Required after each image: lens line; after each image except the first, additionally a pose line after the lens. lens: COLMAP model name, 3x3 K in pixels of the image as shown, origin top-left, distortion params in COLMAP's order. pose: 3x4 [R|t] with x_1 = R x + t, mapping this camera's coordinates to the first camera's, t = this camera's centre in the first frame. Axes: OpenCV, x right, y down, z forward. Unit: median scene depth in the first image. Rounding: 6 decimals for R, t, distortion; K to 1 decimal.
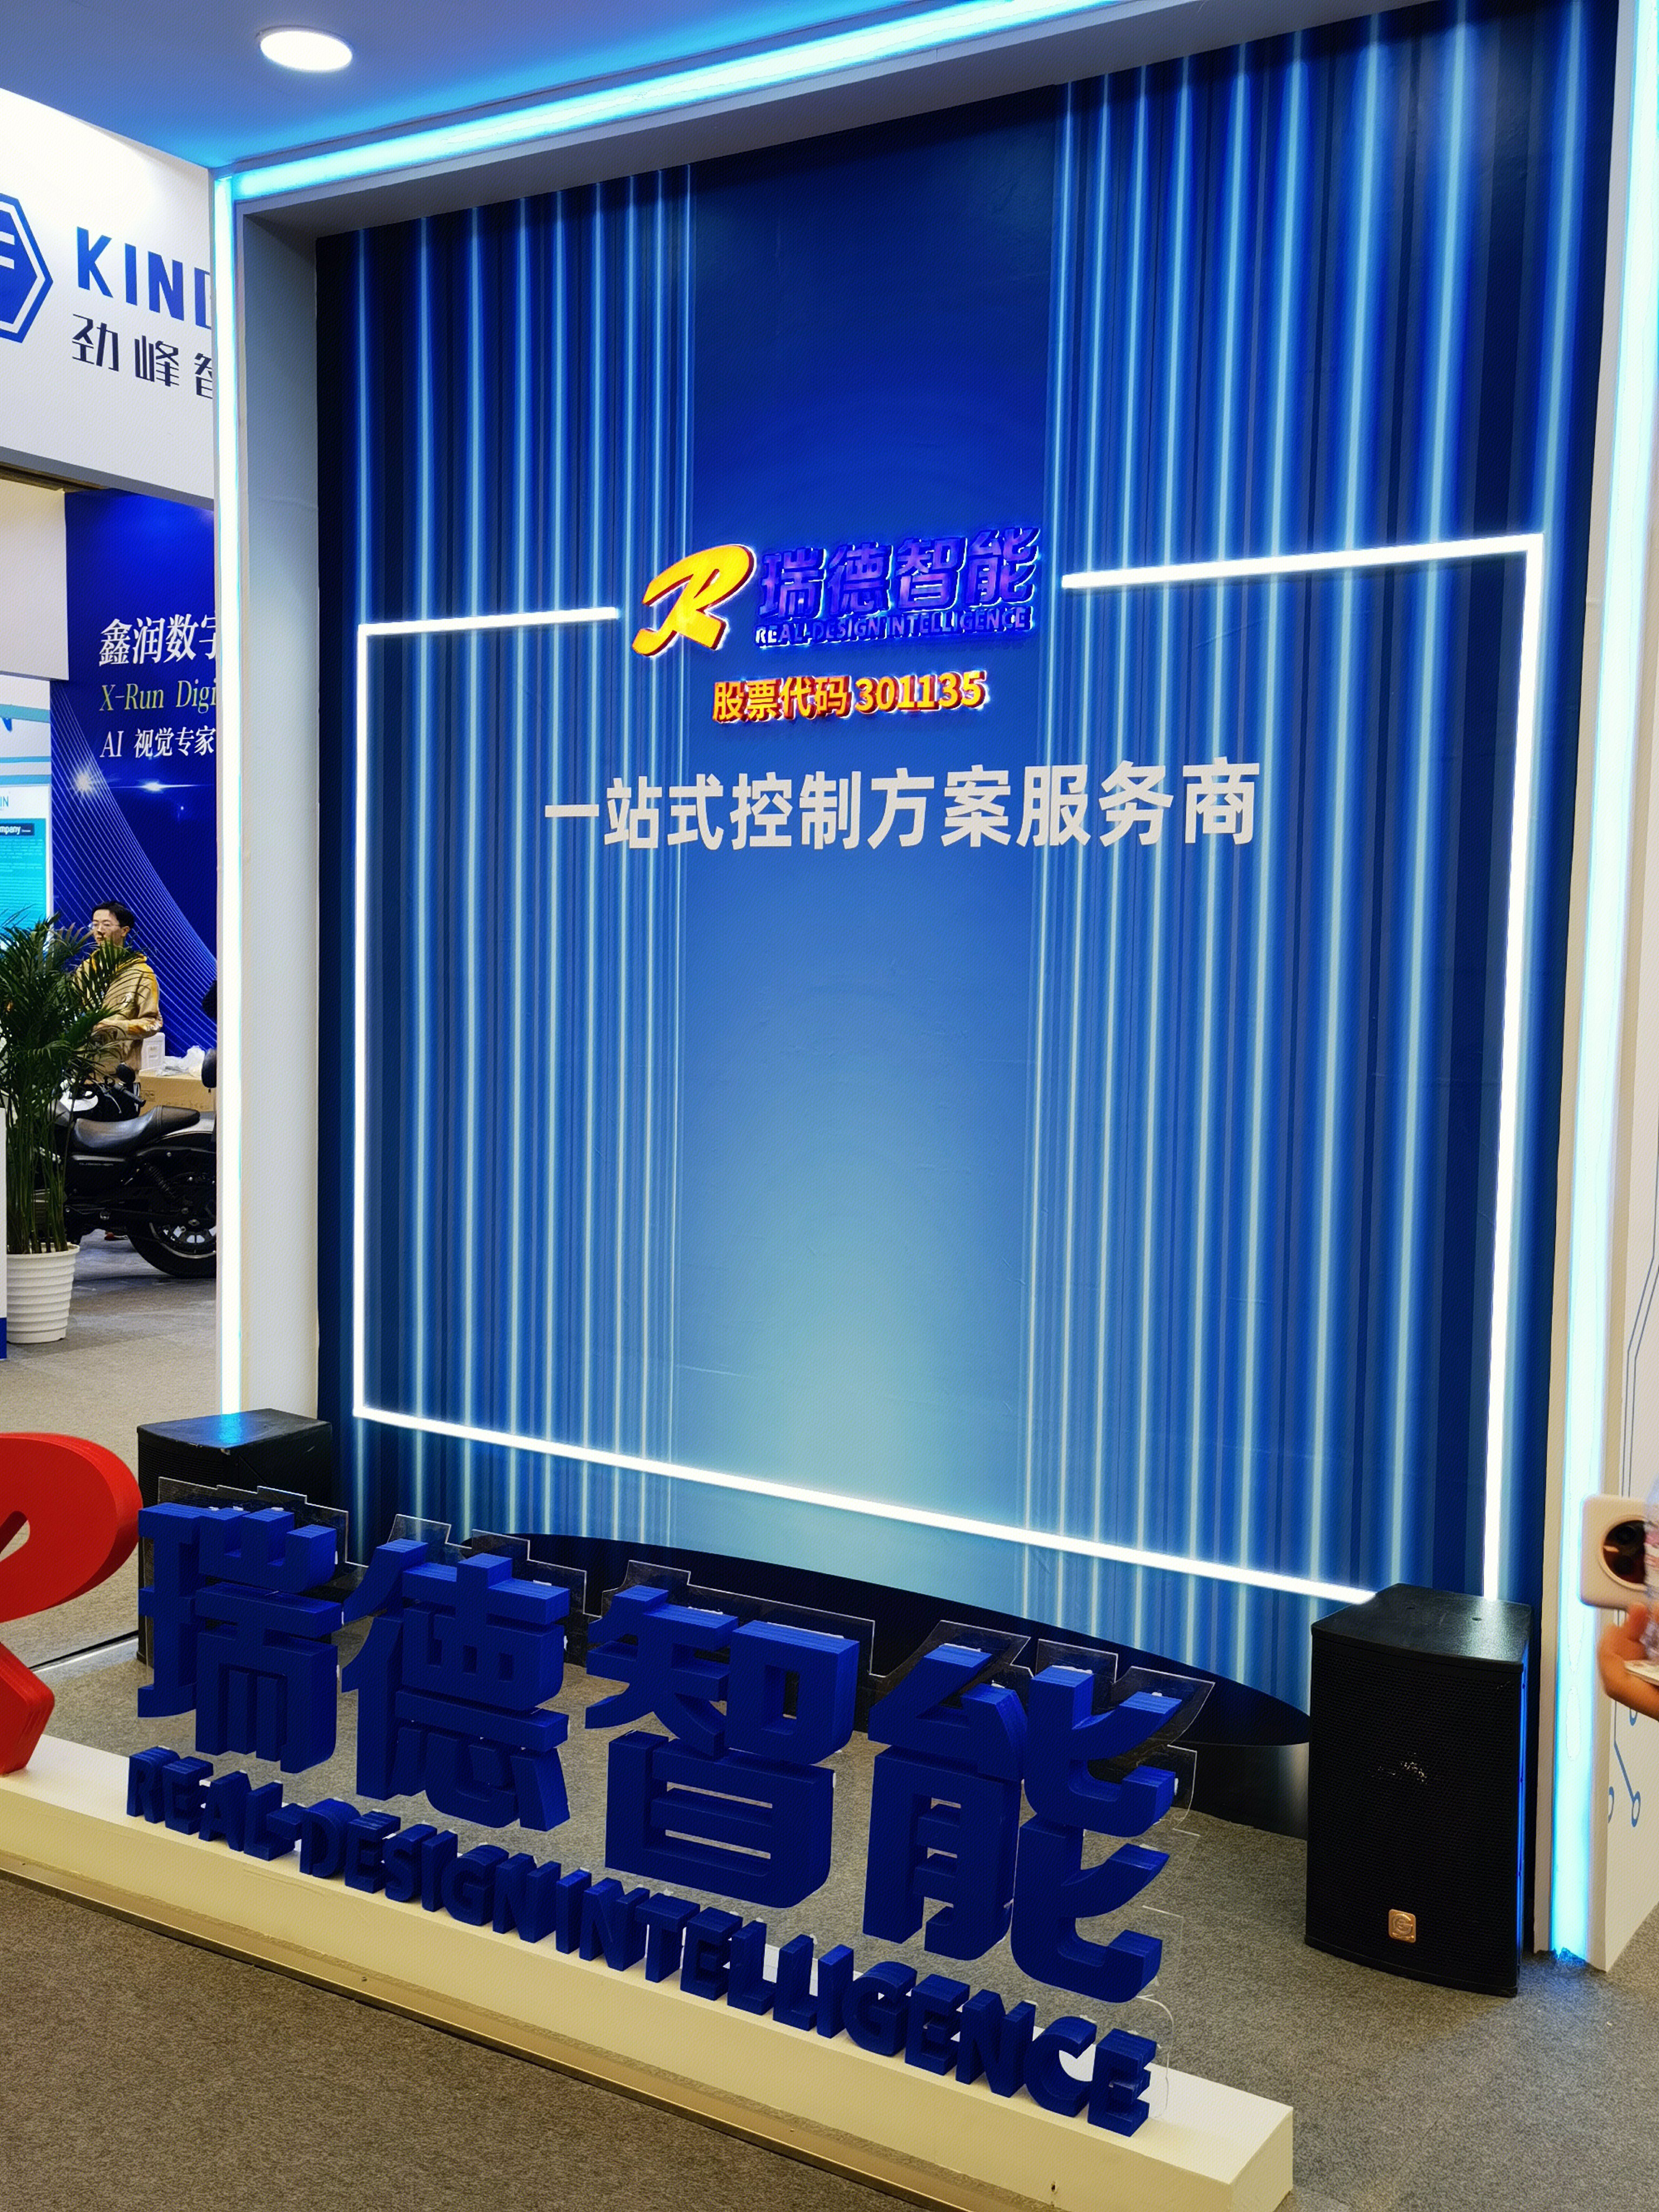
lens RADIAL K [[2343.2, 0, 824.0], [0, 2343.2, 1173.8], [0, 0, 1]] dist [-0.074155, 0.734498]
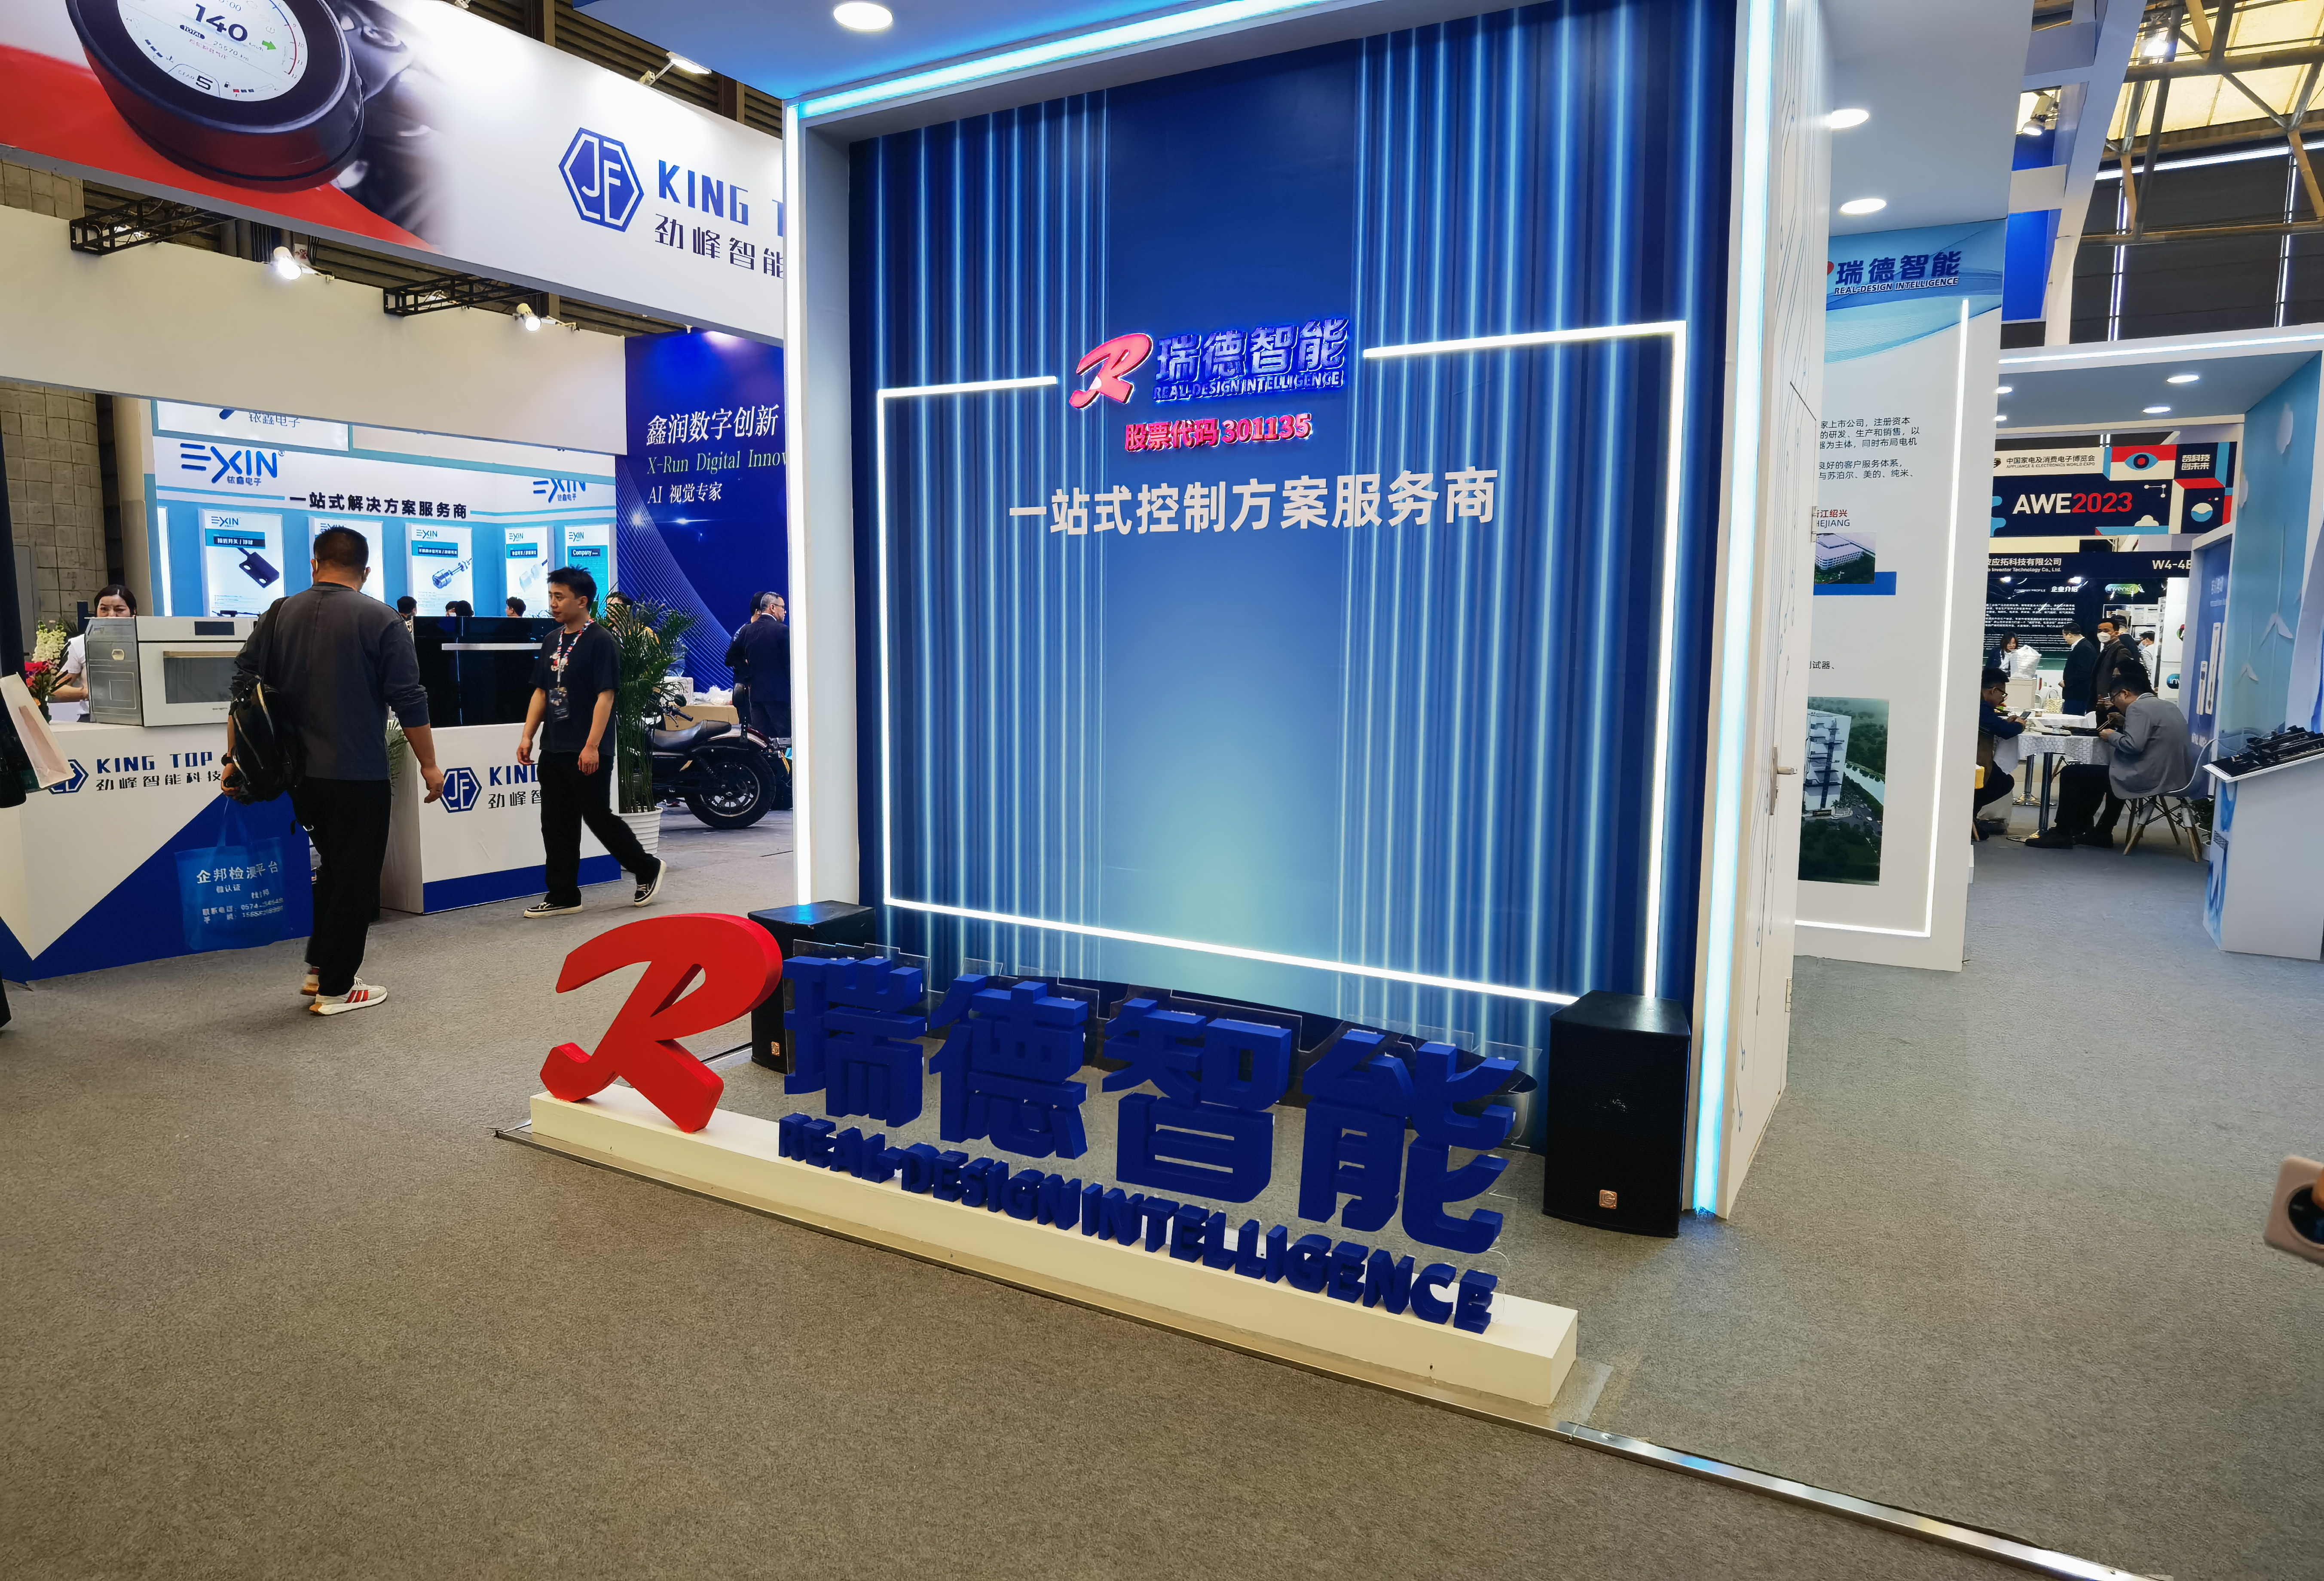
lens RADIAL K [[1414.6, 0, 1168.5], [0, 1414.6, 815.2], [0, 0, 1]] dist [0.032586, -0.000436]
pose [[0.997756, -0.015461, 0.065149, -0.096947], [0.013295, 0.999349, 0.033551, 0.020000], [-0.065625, -0.032609, 0.997311, 0.060443]]
